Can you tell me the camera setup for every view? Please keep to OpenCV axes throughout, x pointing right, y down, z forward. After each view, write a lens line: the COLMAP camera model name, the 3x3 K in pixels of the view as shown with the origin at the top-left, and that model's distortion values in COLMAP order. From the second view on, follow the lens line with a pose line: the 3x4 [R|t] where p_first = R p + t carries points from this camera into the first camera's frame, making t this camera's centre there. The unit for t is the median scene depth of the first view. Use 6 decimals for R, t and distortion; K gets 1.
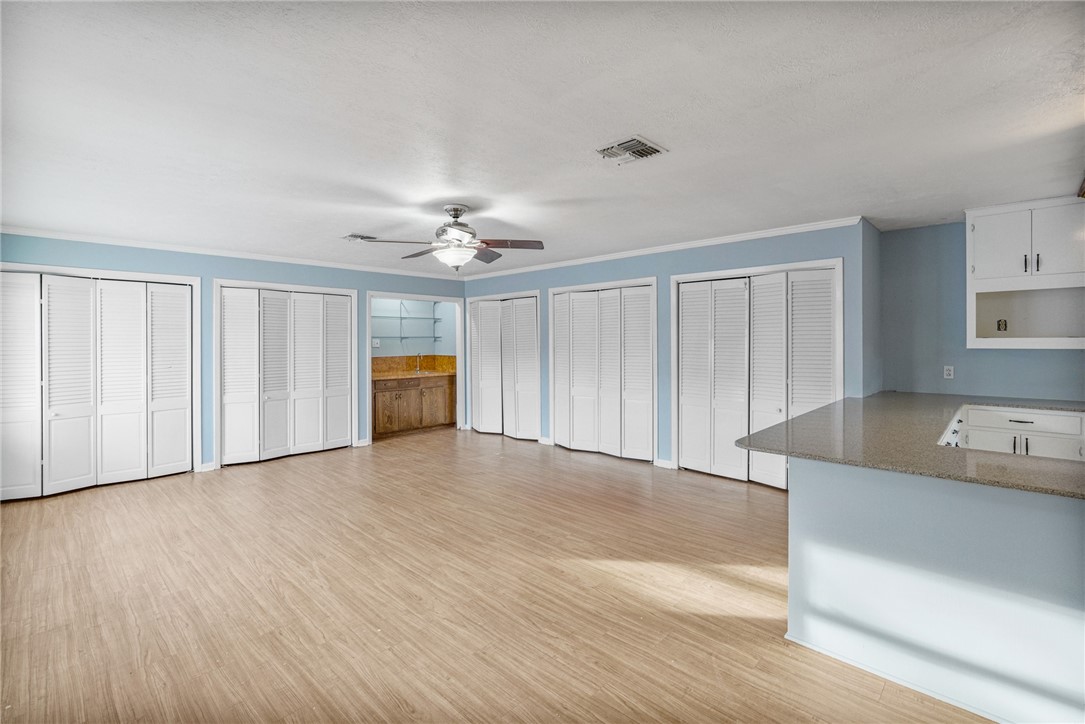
lens RADIAL K [[483.2, 0, 543.6], [0, 483.2, 343.7], [0, 0, 1]] dist [-0.012185, 0.005265]
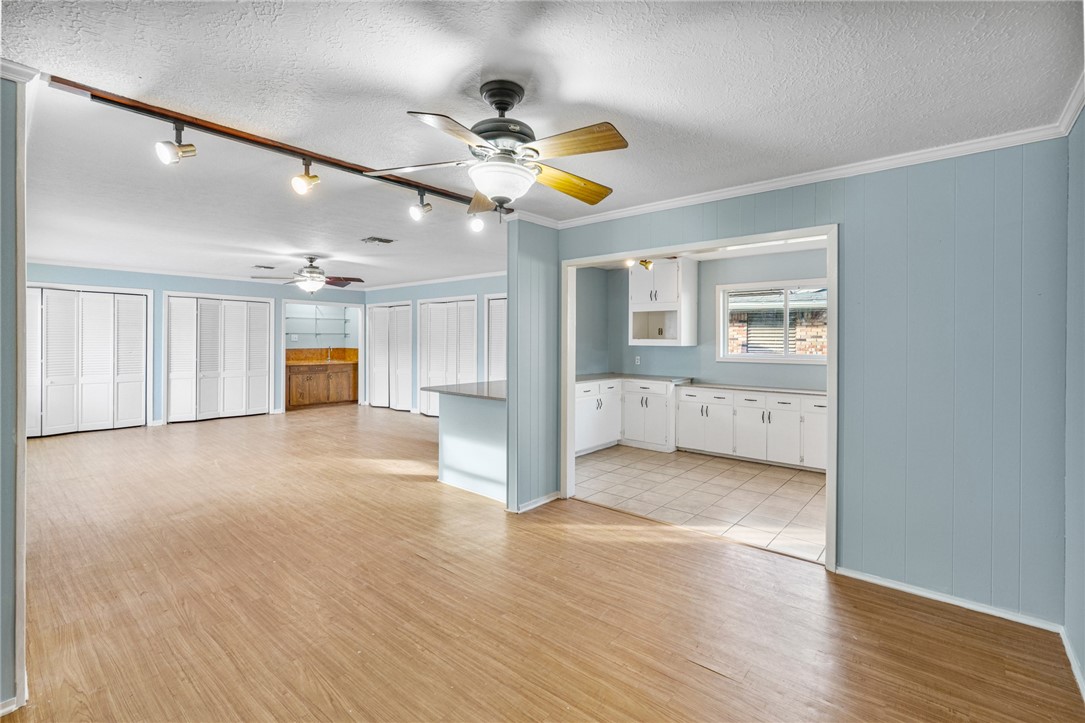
lens RADIAL K [[483.2, 0, 542.0], [0, 483.2, 344.0], [0, 0, 1]] dist [-0.012185, 0.005265]
pose [[0.998588, 0.012230, 0.051696, 0.362186], [-0.012451, 0.999915, 0.003962, 0.002295], [-0.051643, -0.004600, 0.998655, -0.478351]]
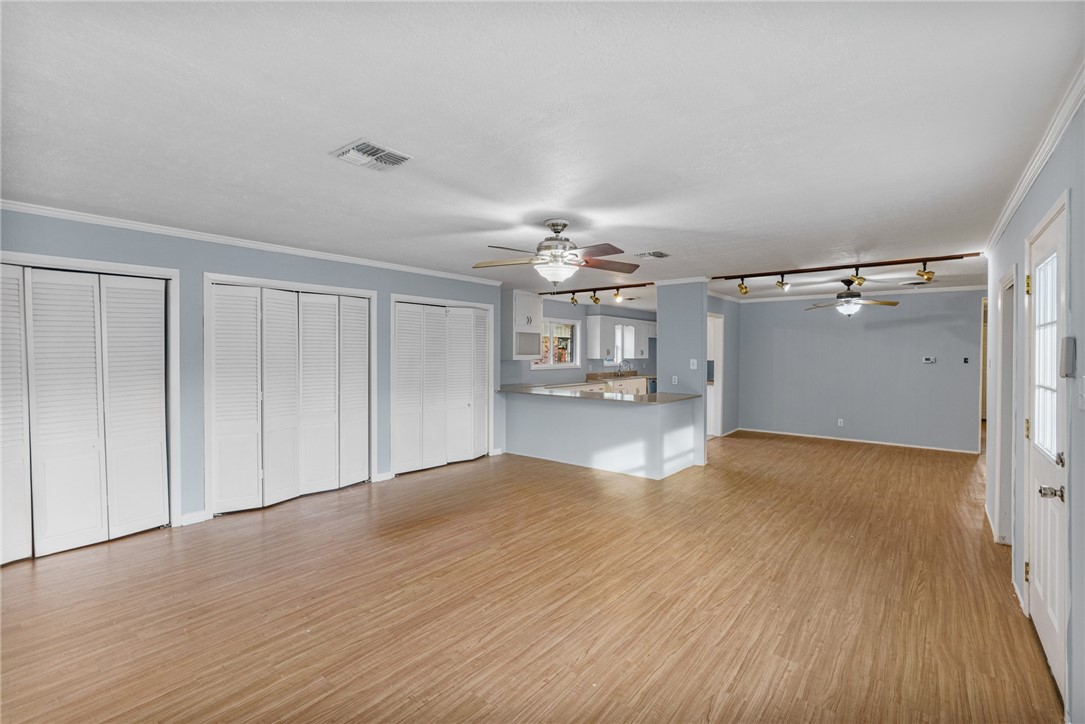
lens RADIAL K [[483.2, 0, 539.5], [0, 483.2, 355.3], [0, 0, 1]] dist [-0.012185, 0.005265]
pose [[-0.071981, 0.000948, 0.997406, -0.804629], [0.002276, 0.999997, -0.000787, -0.005691], [-0.997403, 0.002214, -0.071983, 0.760622]]
